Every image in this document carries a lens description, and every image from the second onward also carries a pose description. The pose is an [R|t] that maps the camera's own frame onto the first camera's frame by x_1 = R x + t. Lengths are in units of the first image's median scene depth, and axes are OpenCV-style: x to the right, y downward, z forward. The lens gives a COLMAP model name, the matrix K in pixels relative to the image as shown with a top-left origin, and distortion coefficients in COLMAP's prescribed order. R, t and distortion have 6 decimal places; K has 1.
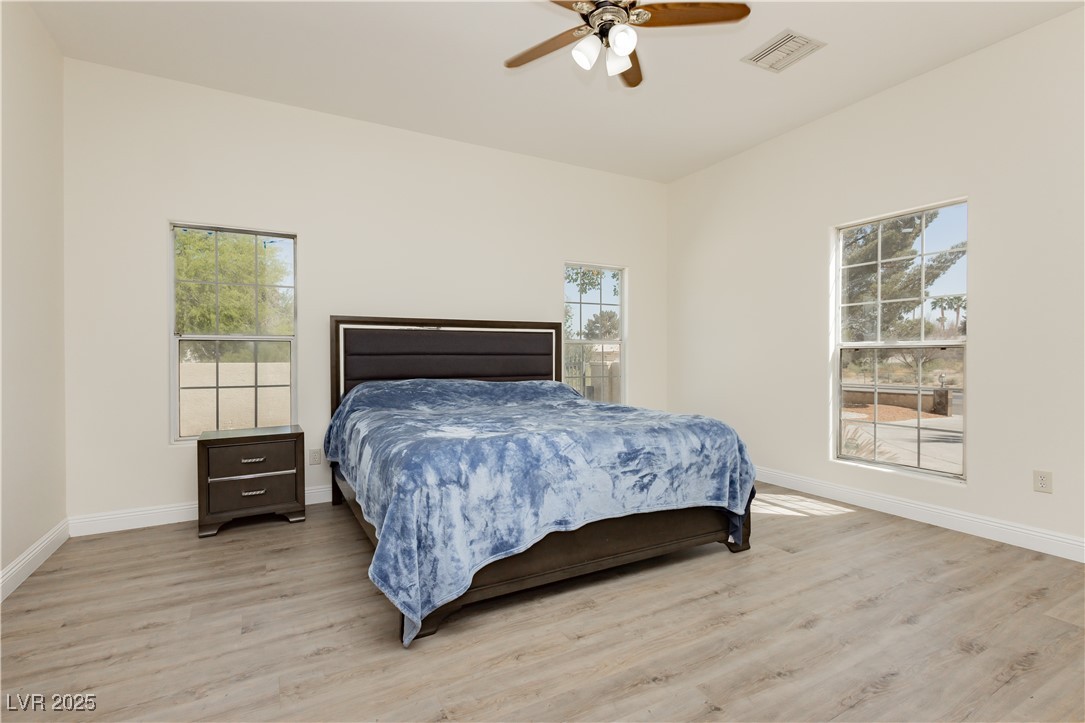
lens RADIAL K [[511.0, 0, 533.2], [0, 511.0, 357.0], [0, 0, 1]] dist [0.001805, 0.000206]
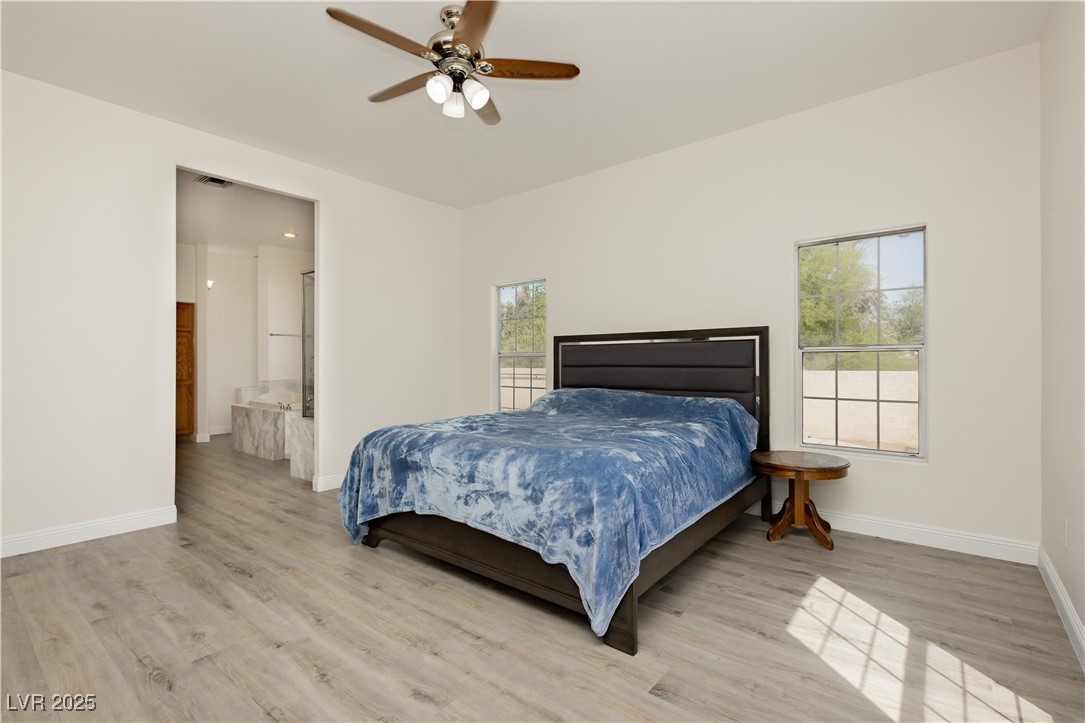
lens RADIAL K [[496.2, 0, 529.6], [0, 496.2, 364.1], [0, 0, 1]] dist [0.001107, -0.000133]
pose [[0.377576, -0.002189, -0.925976, 1.160860], [-0.007786, 0.999954, -0.005539, -0.005164], [0.925946, 0.009301, 0.377542, 0.739986]]
